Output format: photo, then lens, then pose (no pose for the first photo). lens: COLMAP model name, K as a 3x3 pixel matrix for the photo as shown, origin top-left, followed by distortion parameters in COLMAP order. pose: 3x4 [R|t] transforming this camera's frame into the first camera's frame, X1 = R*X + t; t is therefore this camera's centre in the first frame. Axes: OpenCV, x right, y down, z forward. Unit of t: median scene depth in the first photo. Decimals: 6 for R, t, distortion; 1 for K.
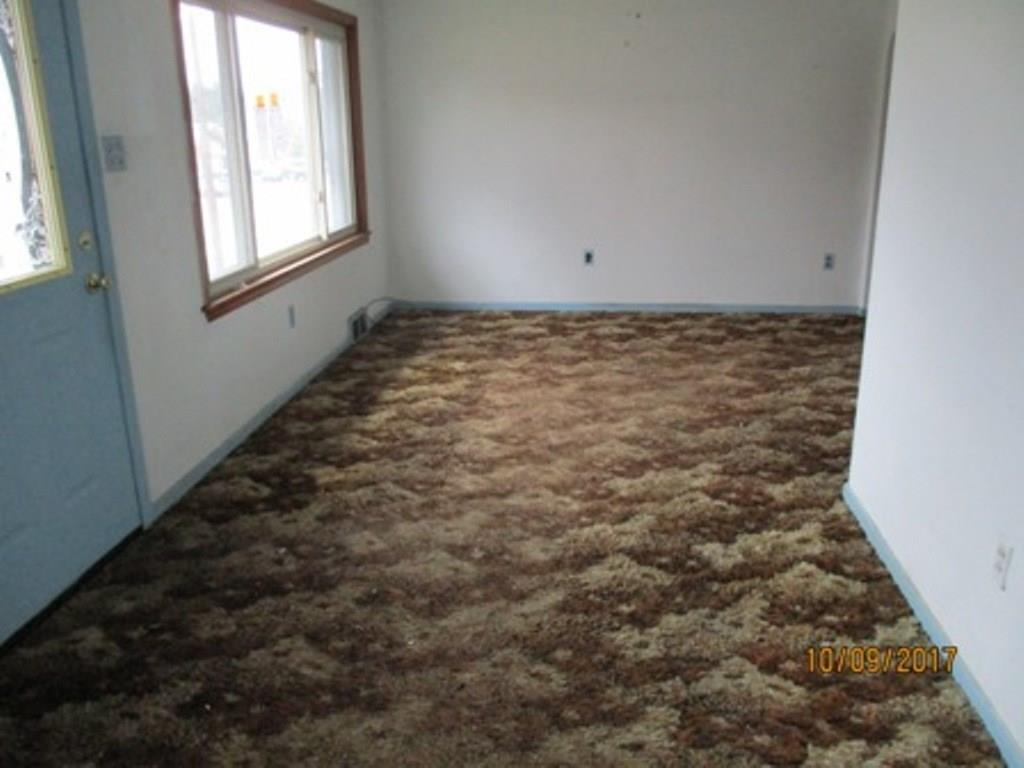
lens RADIAL K [[849.3, 0, 513.8], [0, 849.3, 376.8], [0, 0, 1]] dist [-0.041744, 0.009386]
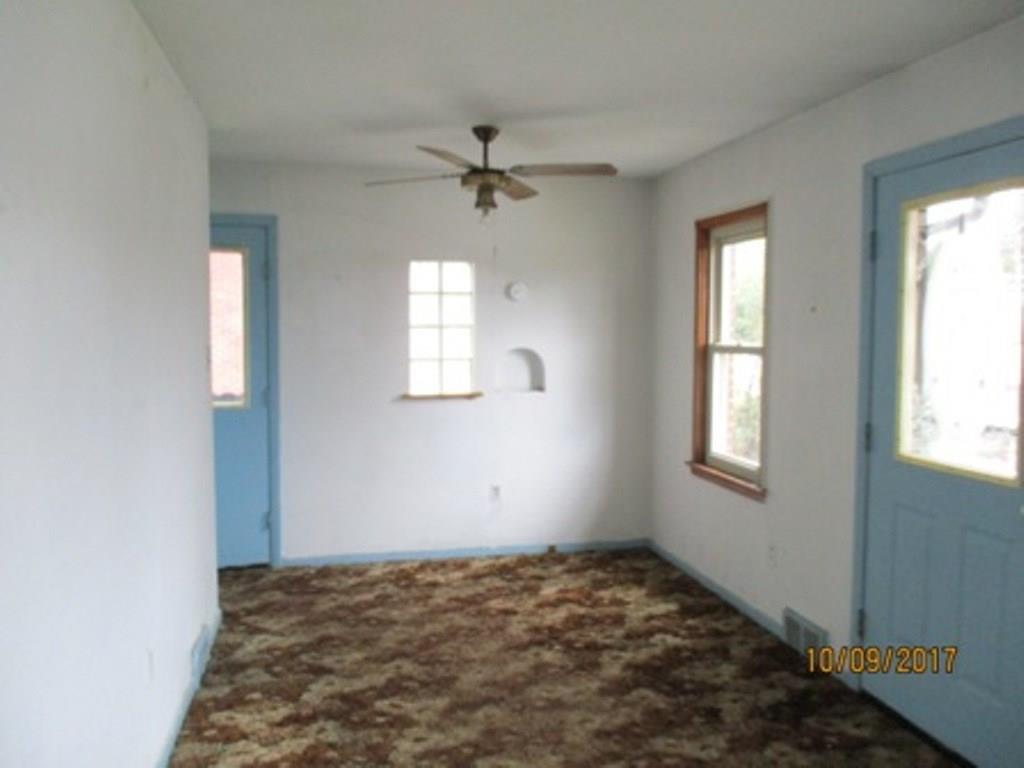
lens RADIAL K [[849.3, 0, 513.8], [0, 849.3, 376.8], [0, 0, 1]] dist [-0.041744, 0.009386]
pose [[-0.949139, 0.027249, -0.313676, 0.277004], [-0.083337, 0.938976, 0.333736, -0.434212], [0.303628, 0.342902, -0.888948, 1.371979]]
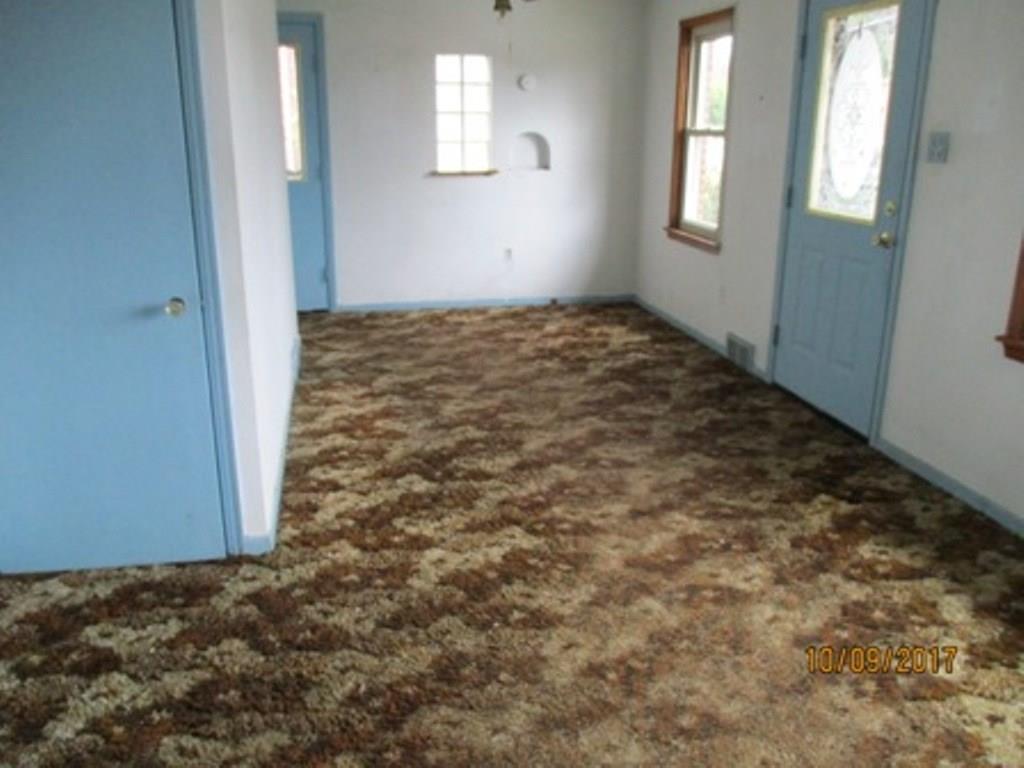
lens RADIAL K [[849.3, 0, 513.8], [0, 849.3, 376.8], [0, 0, 1]] dist [-0.041744, 0.009386]
pose [[-0.951892, 0.093718, -0.291750, 0.406900], [-0.084317, 0.835228, 0.543400, -0.525415], [0.294605, 0.541858, -0.787145, 1.731220]]
